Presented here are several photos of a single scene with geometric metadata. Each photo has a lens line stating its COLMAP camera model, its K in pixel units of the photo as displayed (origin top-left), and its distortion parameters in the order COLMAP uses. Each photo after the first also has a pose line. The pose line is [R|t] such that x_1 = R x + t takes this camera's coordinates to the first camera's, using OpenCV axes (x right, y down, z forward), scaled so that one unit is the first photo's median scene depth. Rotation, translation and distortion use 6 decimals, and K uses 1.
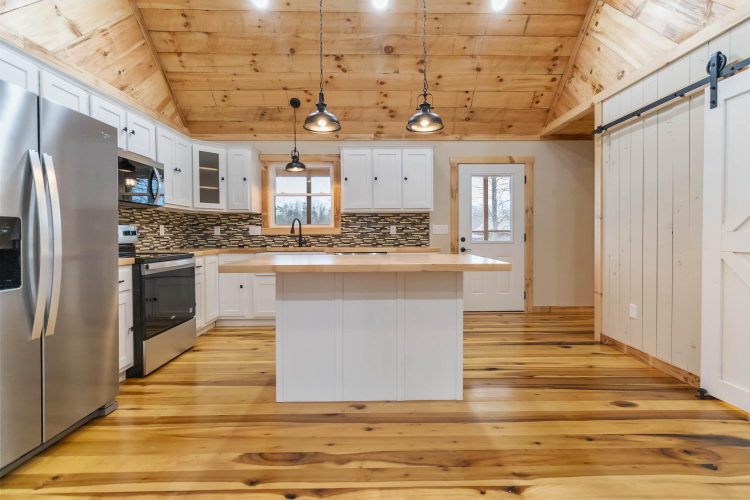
lens RADIAL K [[346.9, 0, 375.7], [0, 346.9, 239.3], [0, 0, 1]] dist [0.000515, 0.000166]
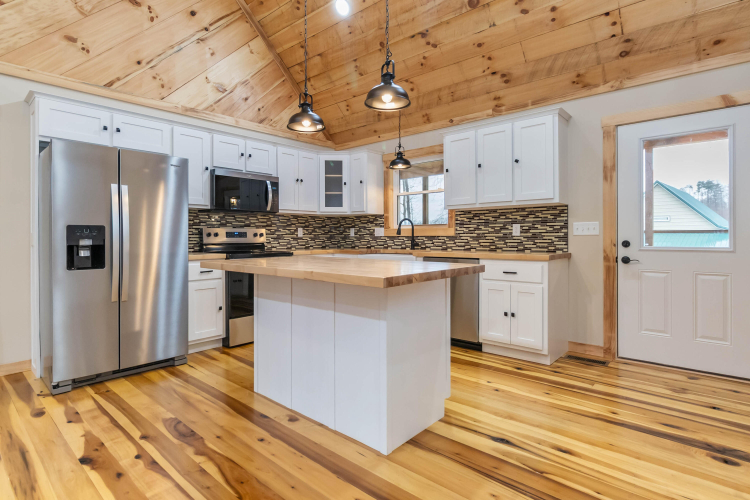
lens RADIAL K [[385.0, 0, 375.1], [0, 385.0, 235.3], [0, 0, 1]] dist [-0.000606, -0.000196]
pose [[0.741286, -0.000567, -0.671189, 0.408585], [-0.009514, 0.999890, -0.011352, -0.003104], [0.671122, 0.014801, 0.741199, 0.183514]]
